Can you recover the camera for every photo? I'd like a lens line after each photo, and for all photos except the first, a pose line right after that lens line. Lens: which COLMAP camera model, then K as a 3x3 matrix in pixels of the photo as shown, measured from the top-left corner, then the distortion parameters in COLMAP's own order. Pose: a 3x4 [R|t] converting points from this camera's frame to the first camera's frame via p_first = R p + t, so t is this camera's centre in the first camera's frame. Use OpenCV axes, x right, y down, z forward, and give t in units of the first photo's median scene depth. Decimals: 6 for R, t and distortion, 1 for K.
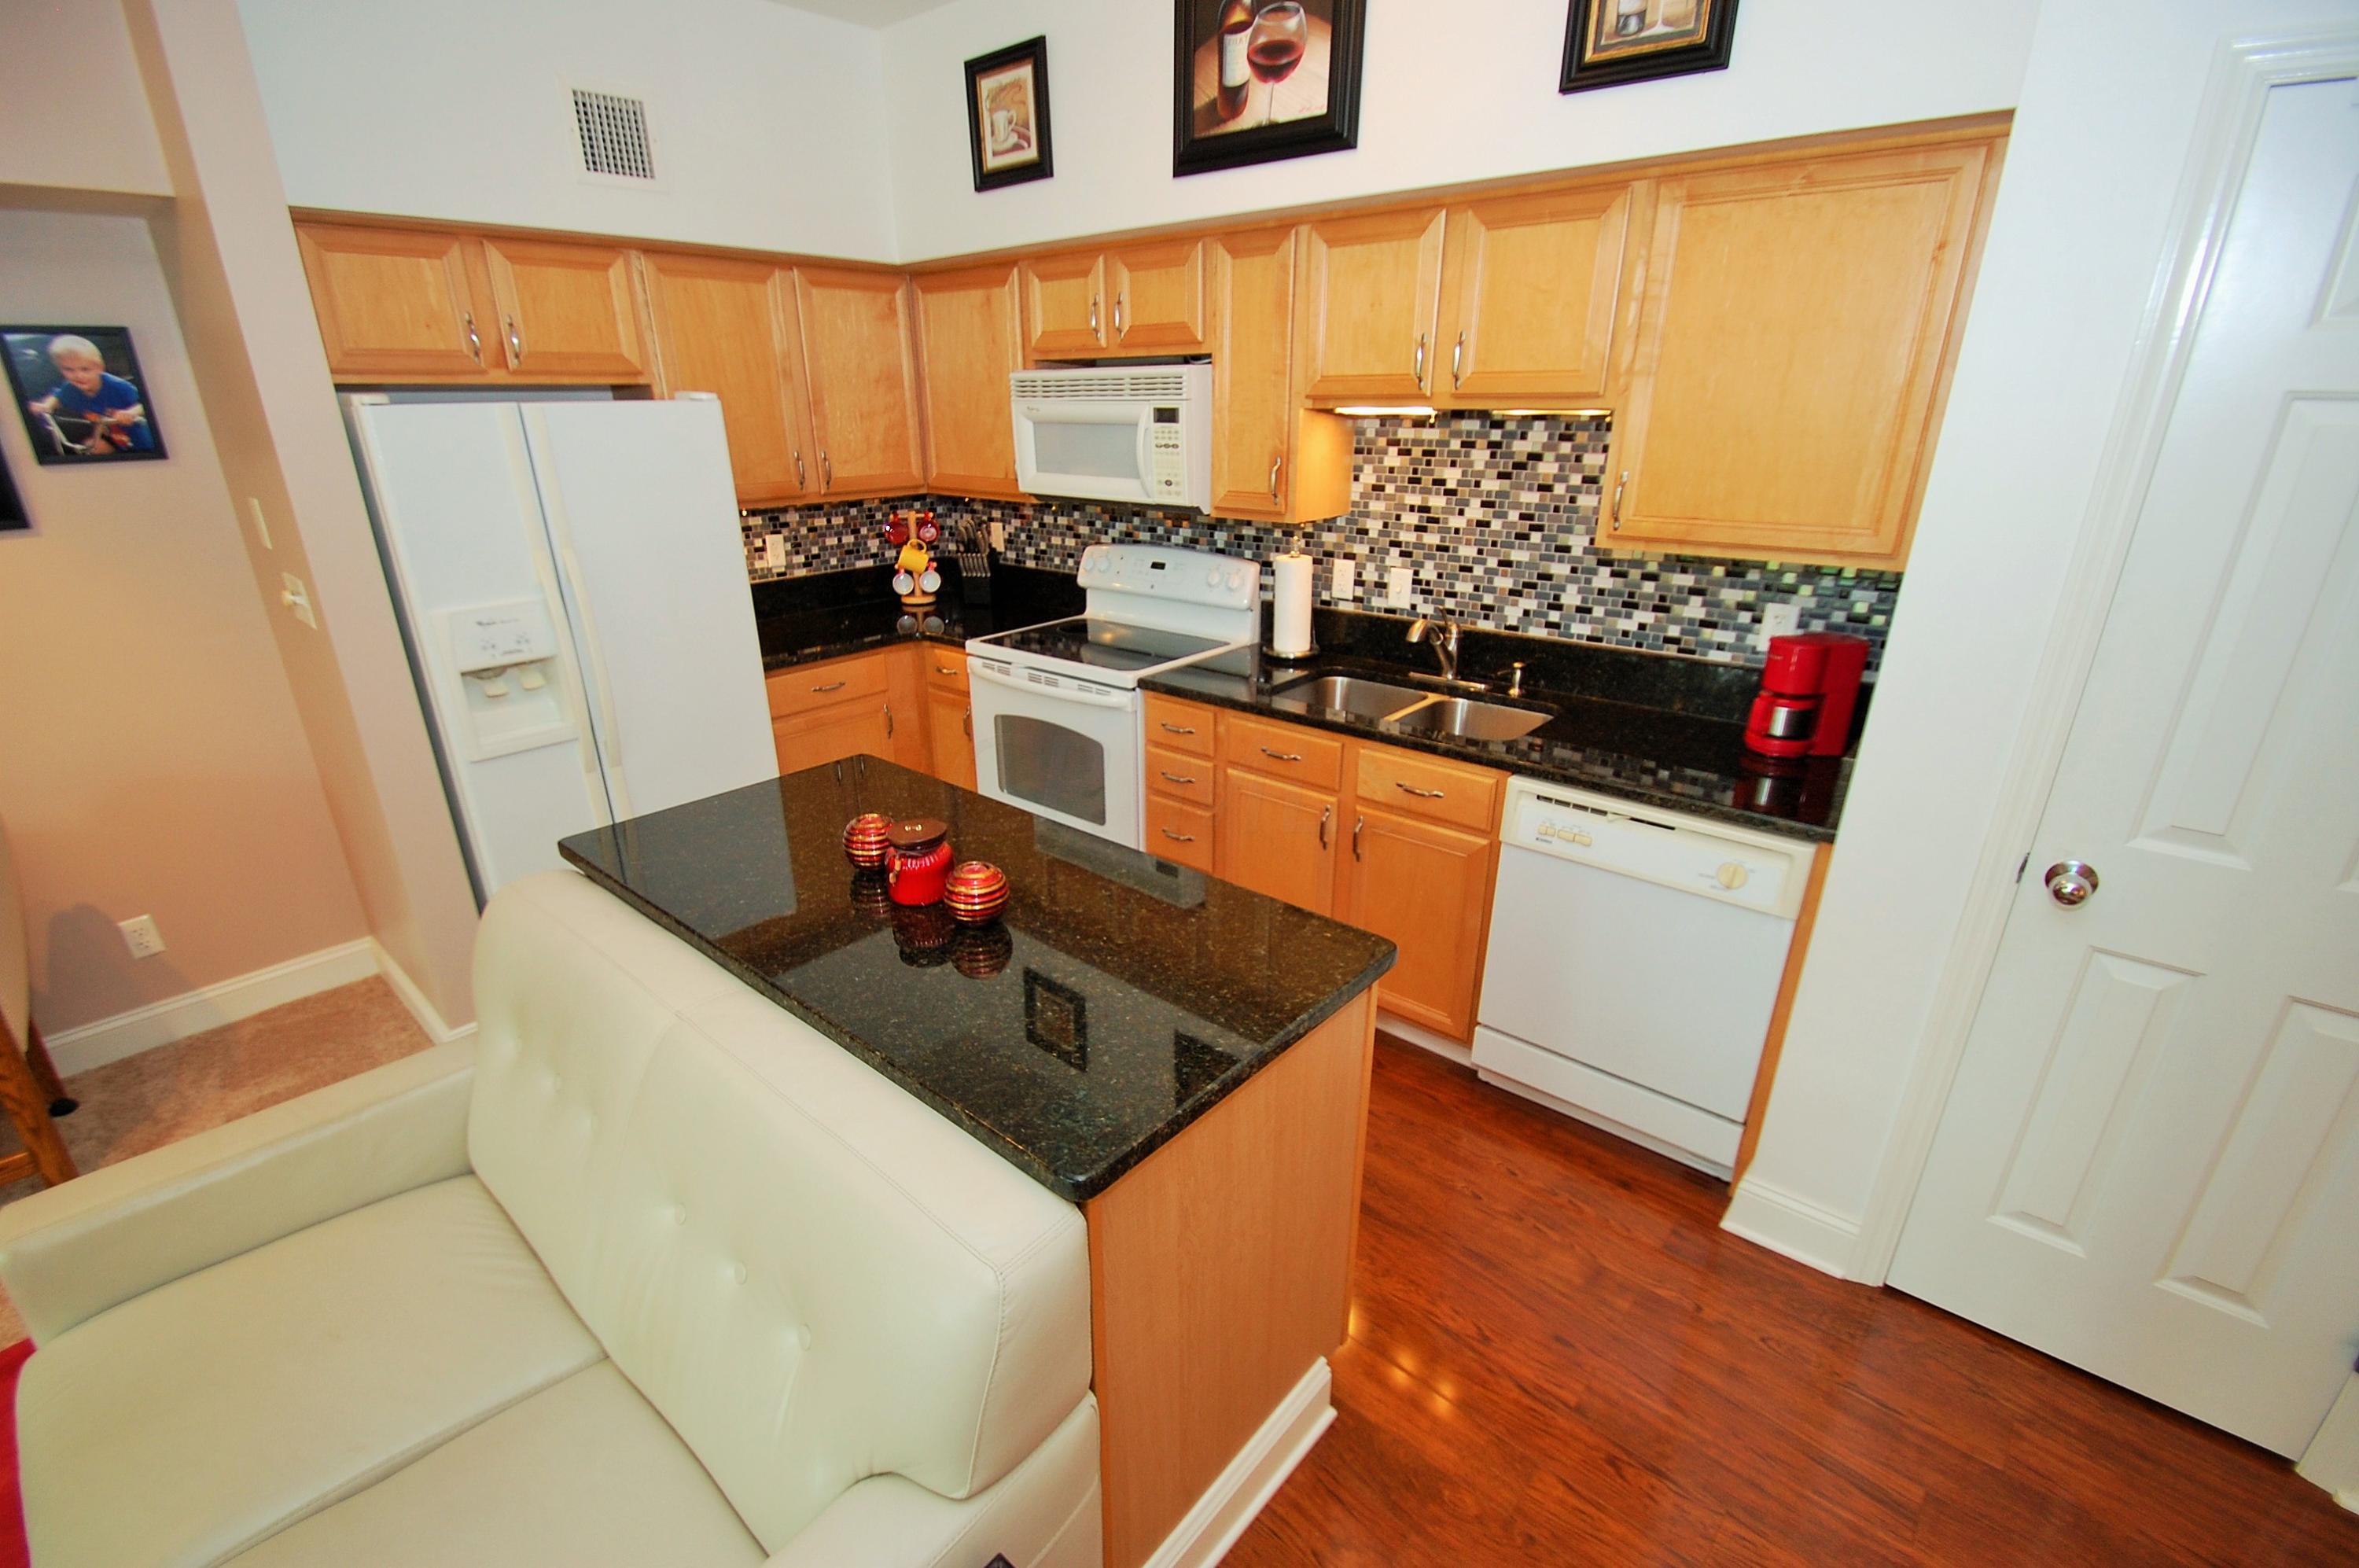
lens RADIAL K [[1036.6, 0, 1146.2], [0, 1036.6, 811.4], [0, 0, 1]] dist [0.009829, -0.014949]
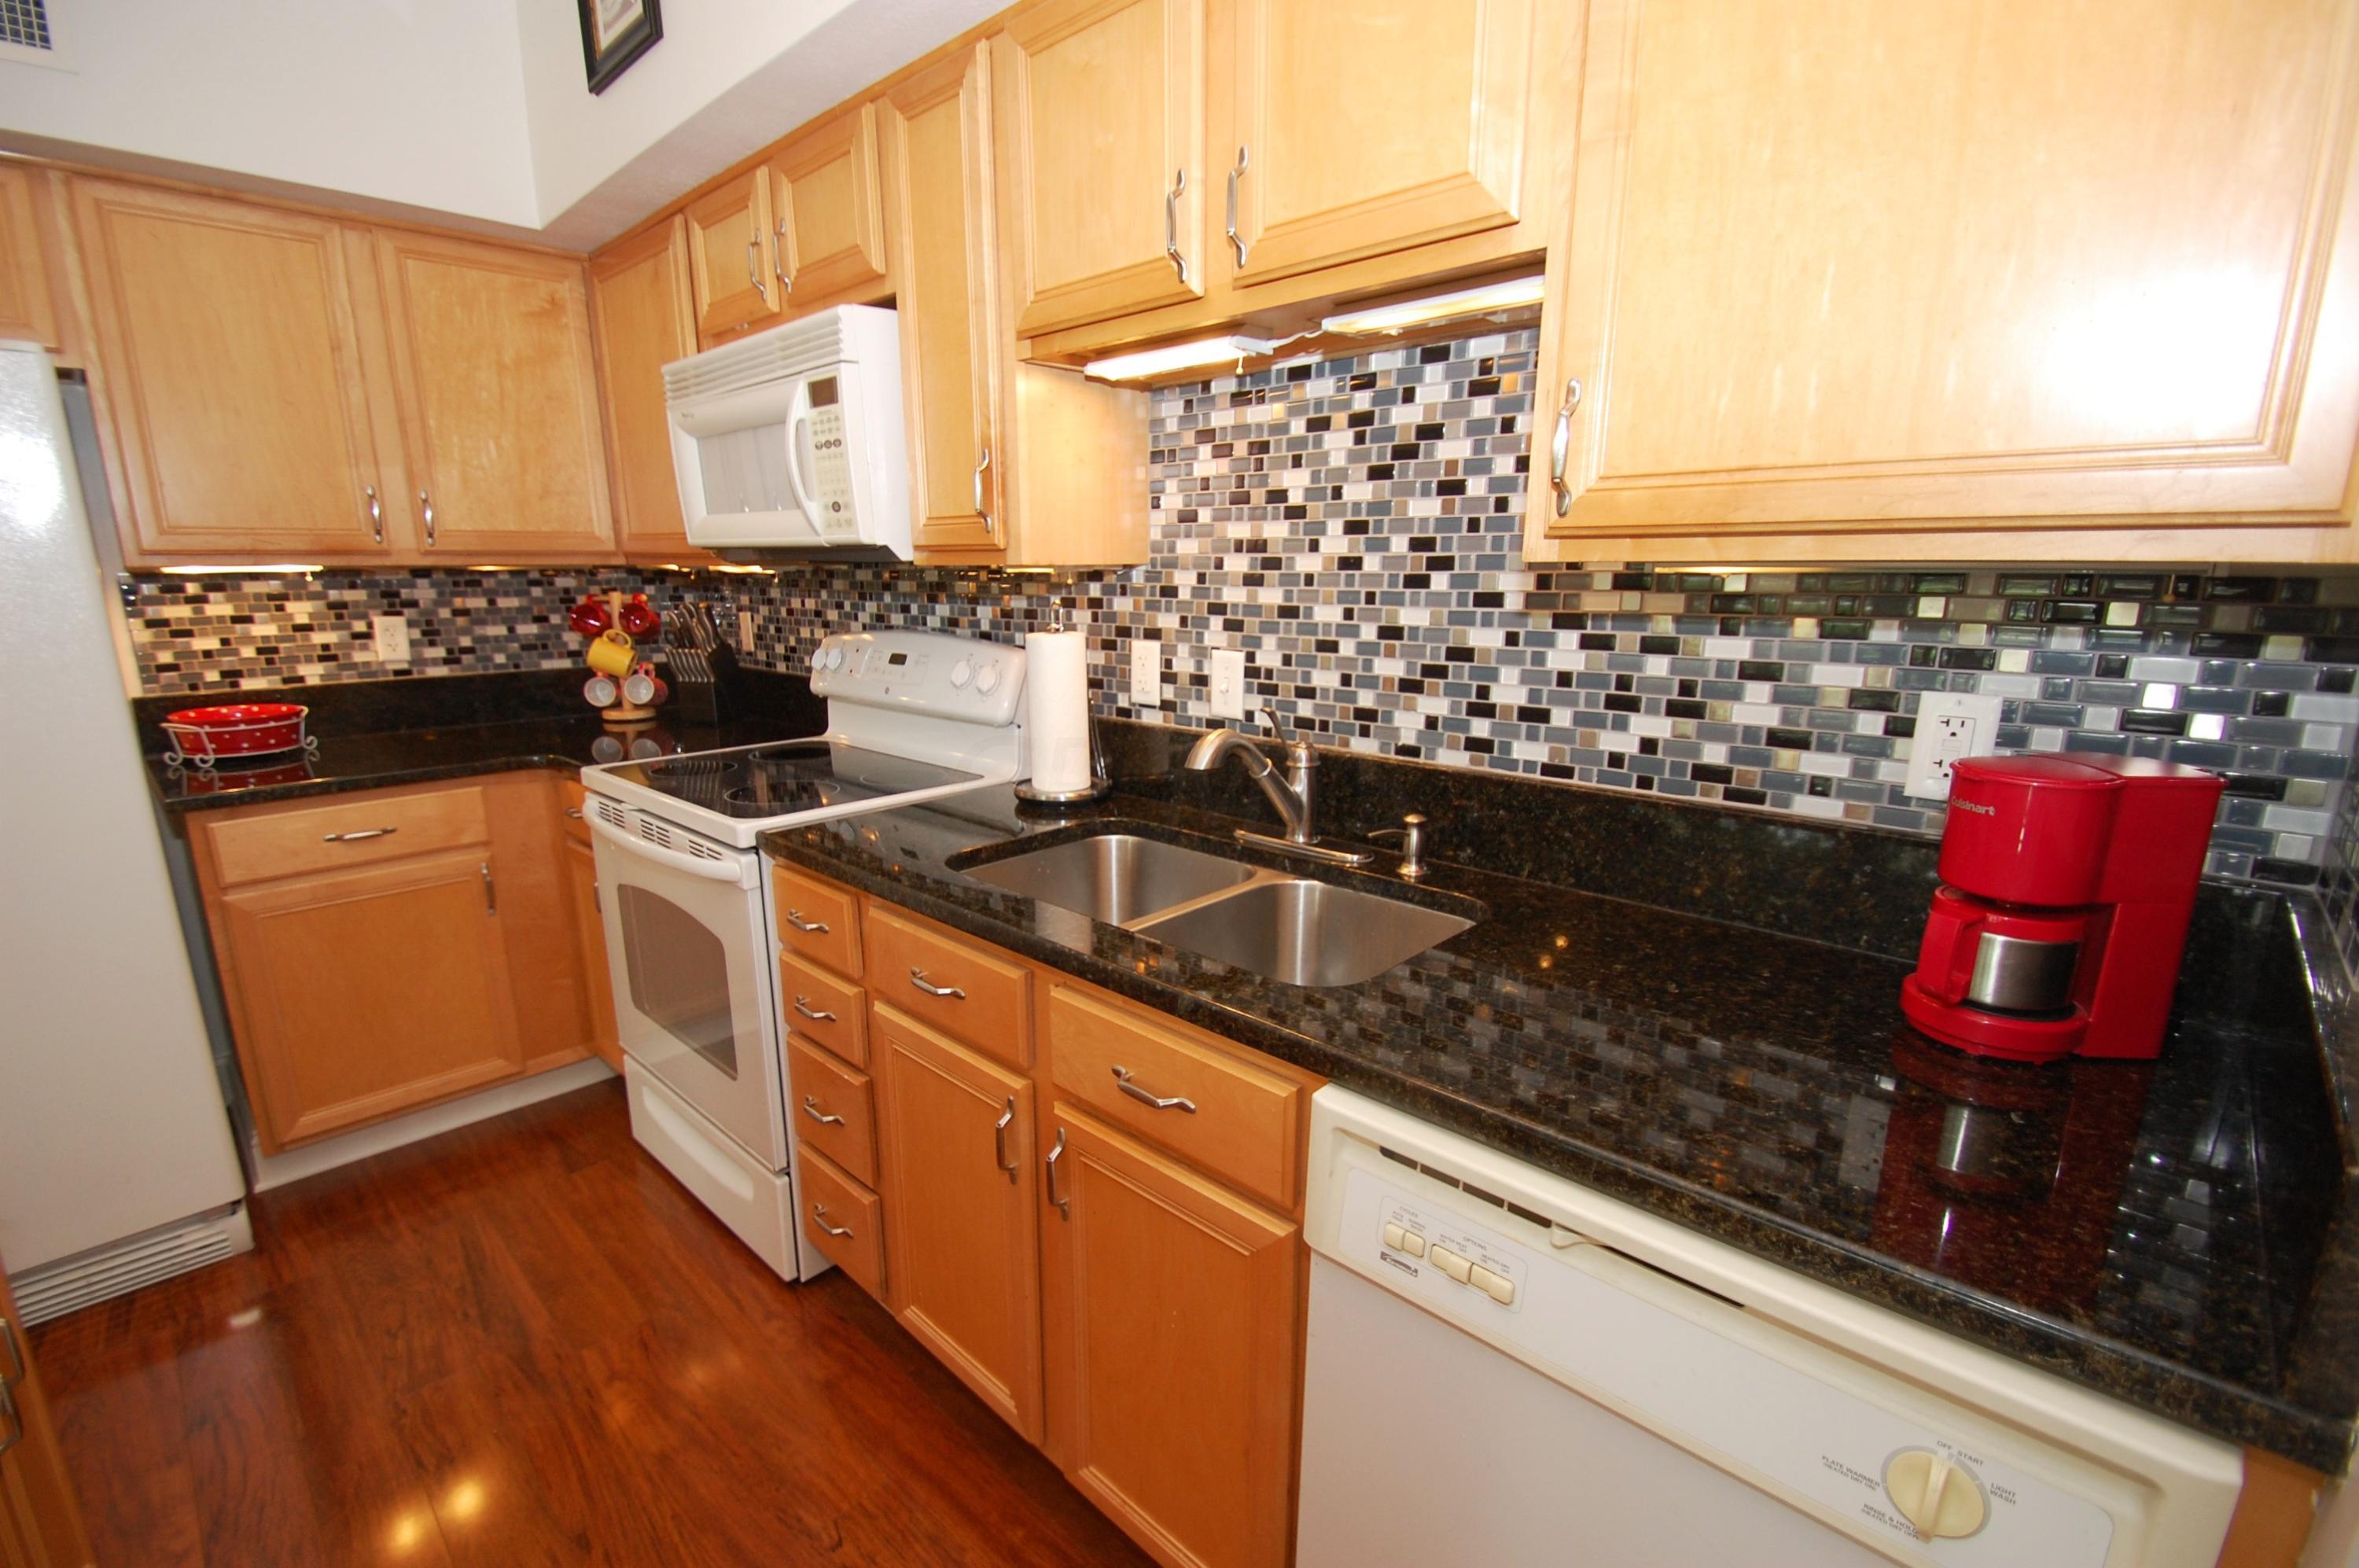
lens RADIAL K [[1036.6, 0, 1146.2], [0, 1036.6, 811.4], [0, 0, 1]] dist [0.009829, -0.014949]
pose [[0.998815, 0.018961, -0.044818, 0.240135], [-0.025357, 0.988848, -0.146752, -0.063055], [0.041536, 0.147715, 0.988157, 0.465227]]
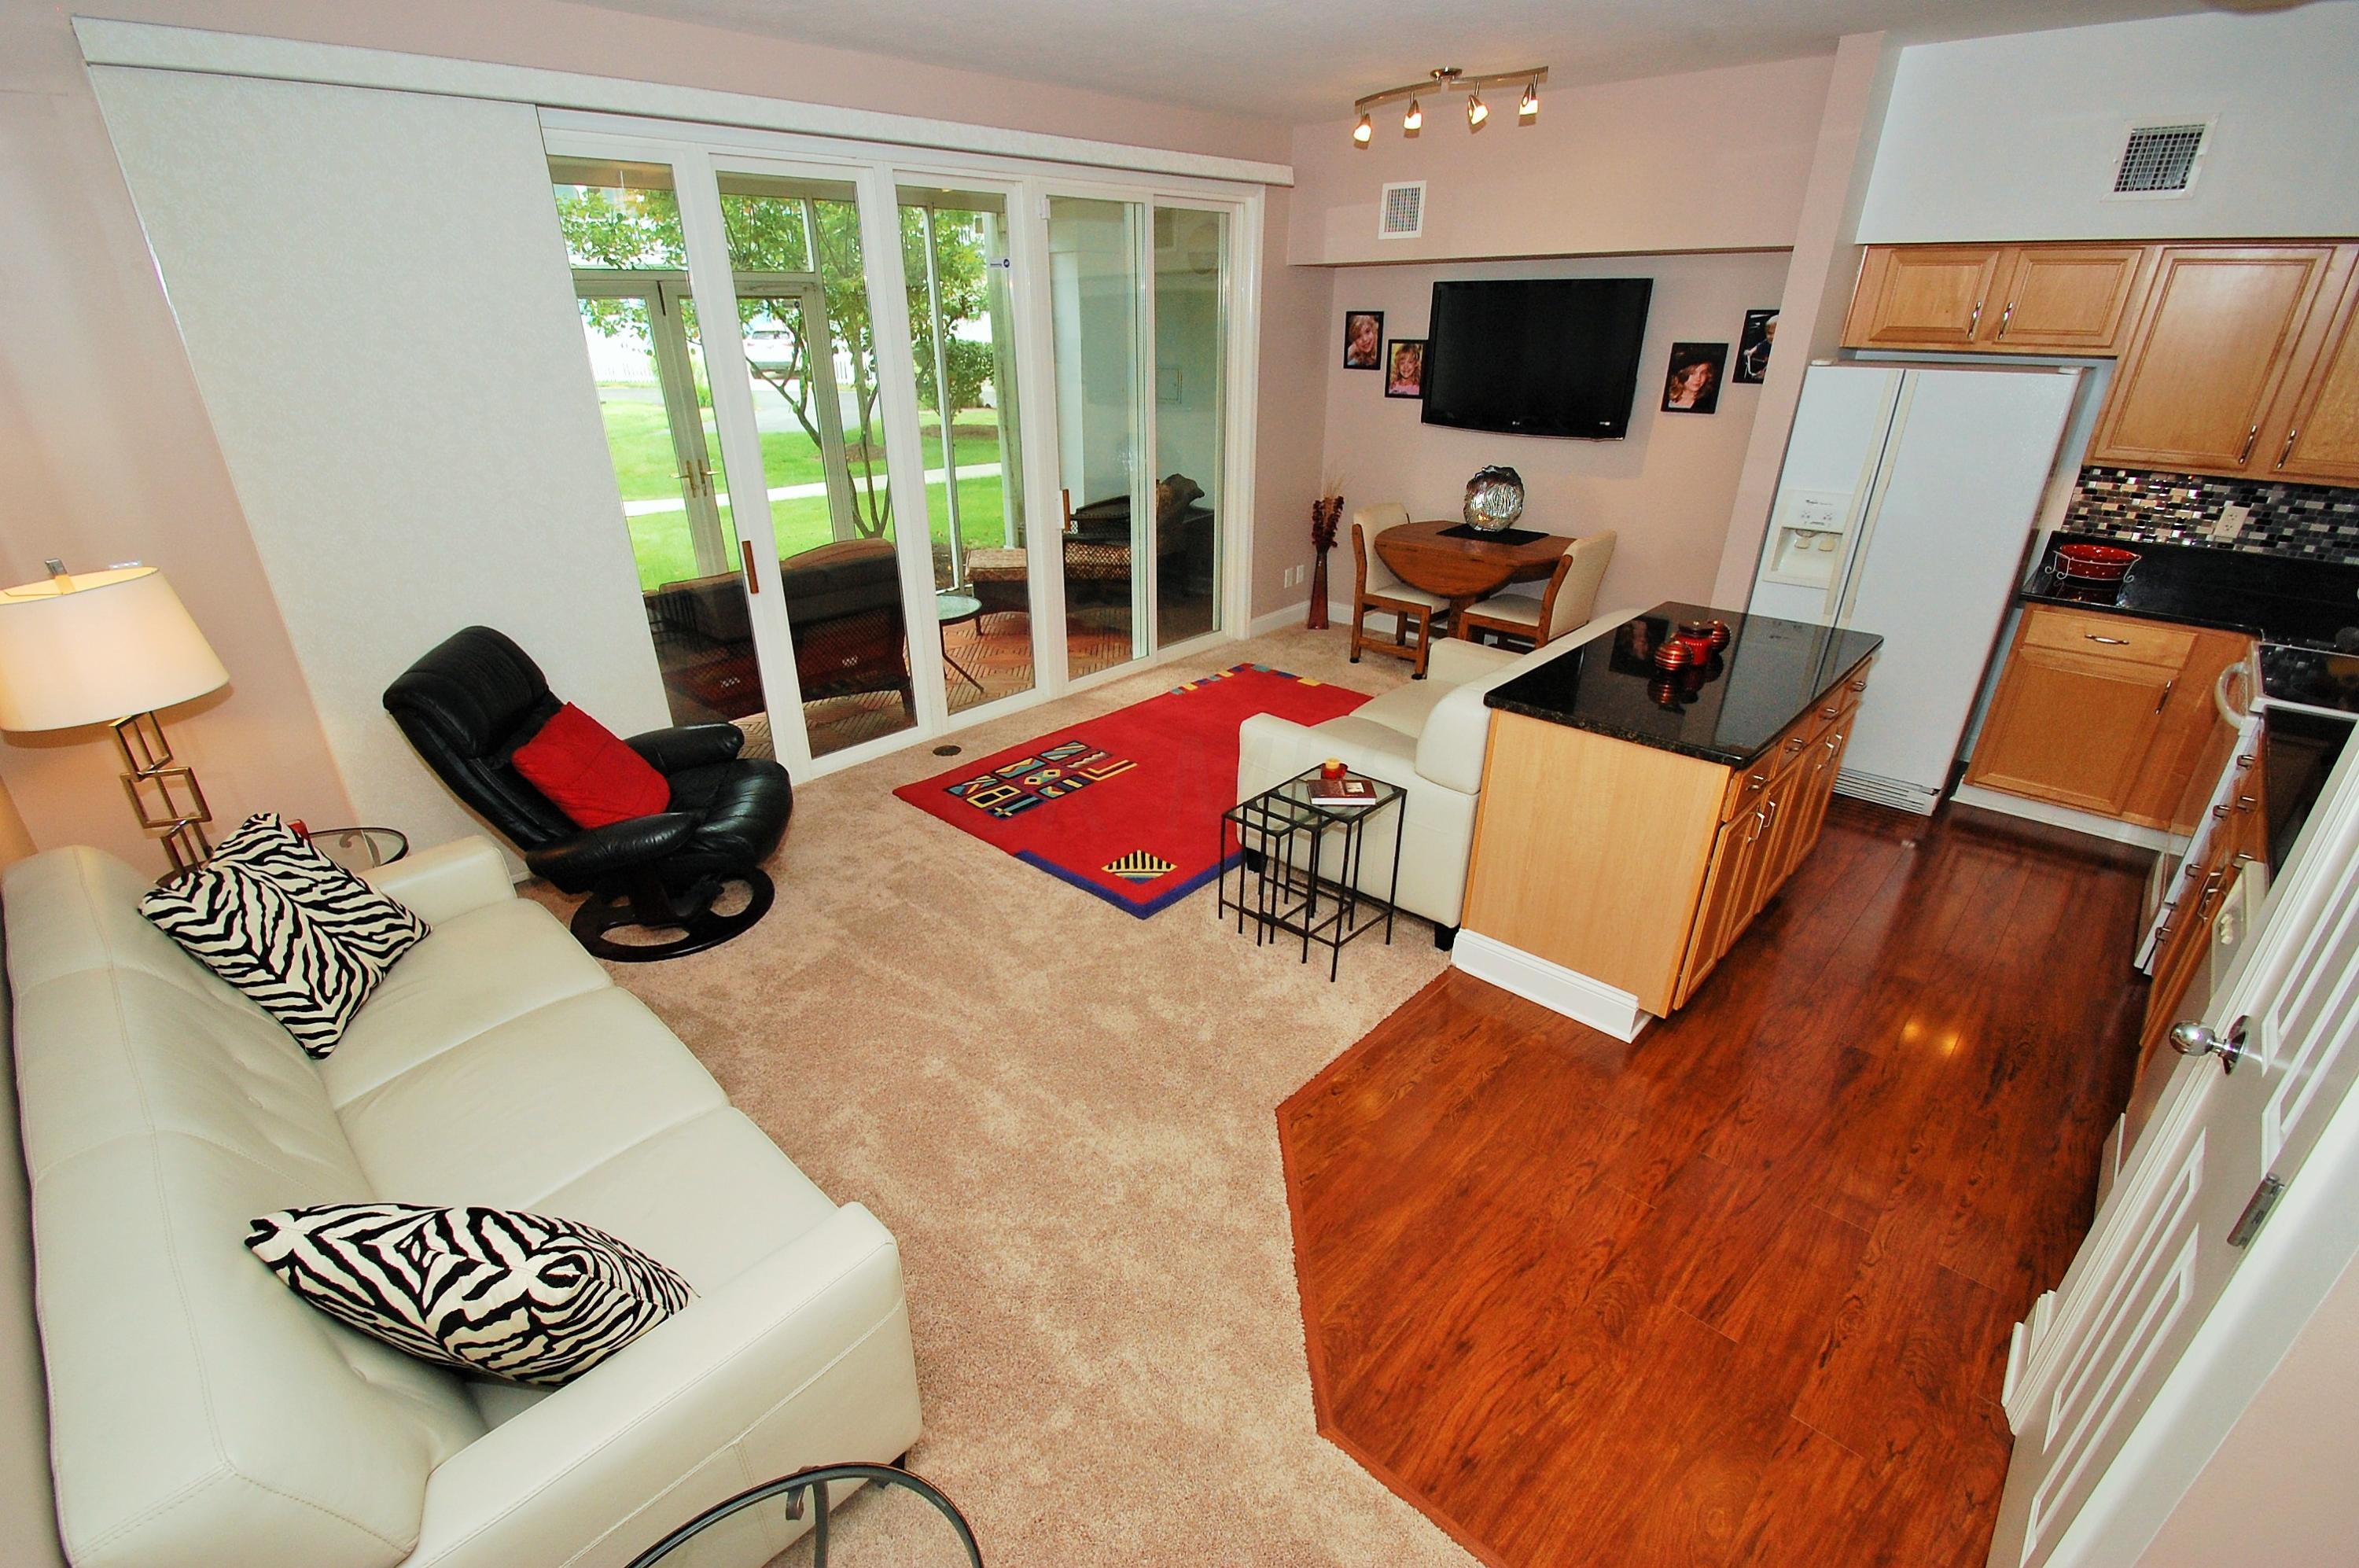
lens RADIAL K [[1038.1, 0, 1145.2], [0, 1038.1, 813.9], [0, 0, 1]] dist [0.008029, -0.013832]
pose [[-0.037865, 0.443144, -0.895650, 0.928927], [-0.363268, 0.828867, 0.425459, -0.076092], [0.930915, 0.341471, 0.129596, -0.017386]]
